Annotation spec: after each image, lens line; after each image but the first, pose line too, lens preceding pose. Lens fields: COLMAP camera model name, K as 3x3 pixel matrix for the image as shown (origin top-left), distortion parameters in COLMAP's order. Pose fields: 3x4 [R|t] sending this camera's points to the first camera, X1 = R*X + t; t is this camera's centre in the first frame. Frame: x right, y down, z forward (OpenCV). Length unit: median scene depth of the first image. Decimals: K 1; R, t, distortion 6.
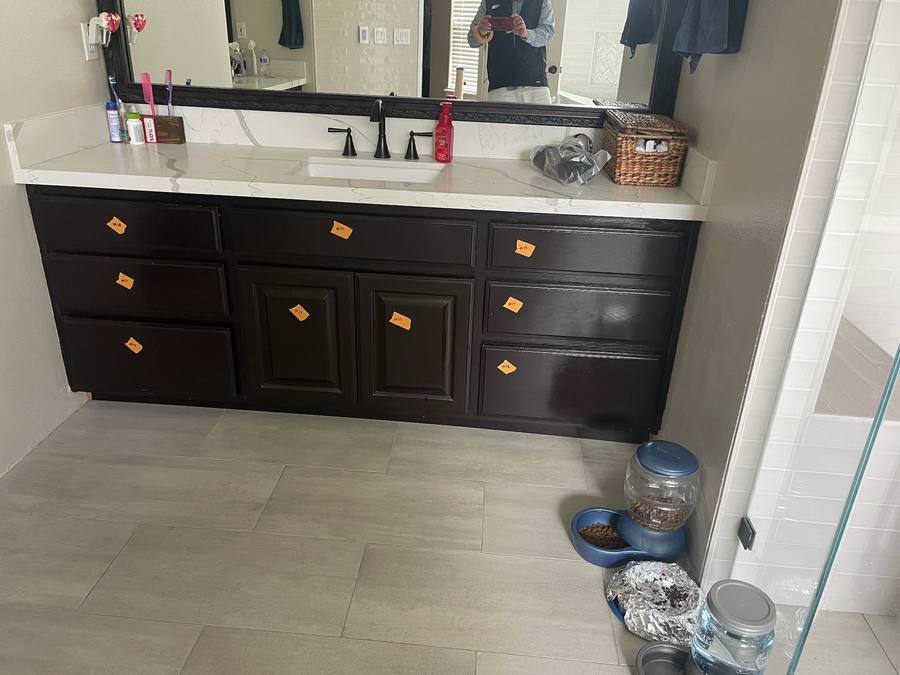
lens RADIAL K [[694.5, 0, 450.0], [0, 694.5, 337.5], [0, 0, 1]] dist [0.032383, -0.003745]
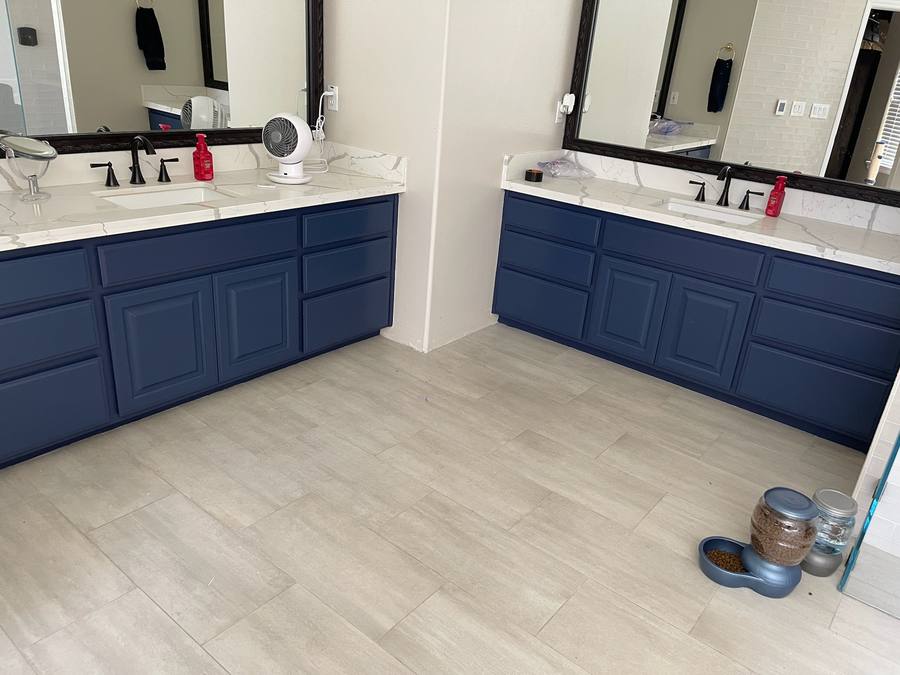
lens RADIAL K [[694.5, 0, 450.0], [0, 694.5, 337.5], [0, 0, 1]] dist [0.032383, -0.003745]
pose [[0.830621, 0.247054, -0.499033, 0.221472], [-0.276607, 0.960862, 0.015289, 0.135343], [0.483279, 0.125337, 0.866448, -0.479417]]
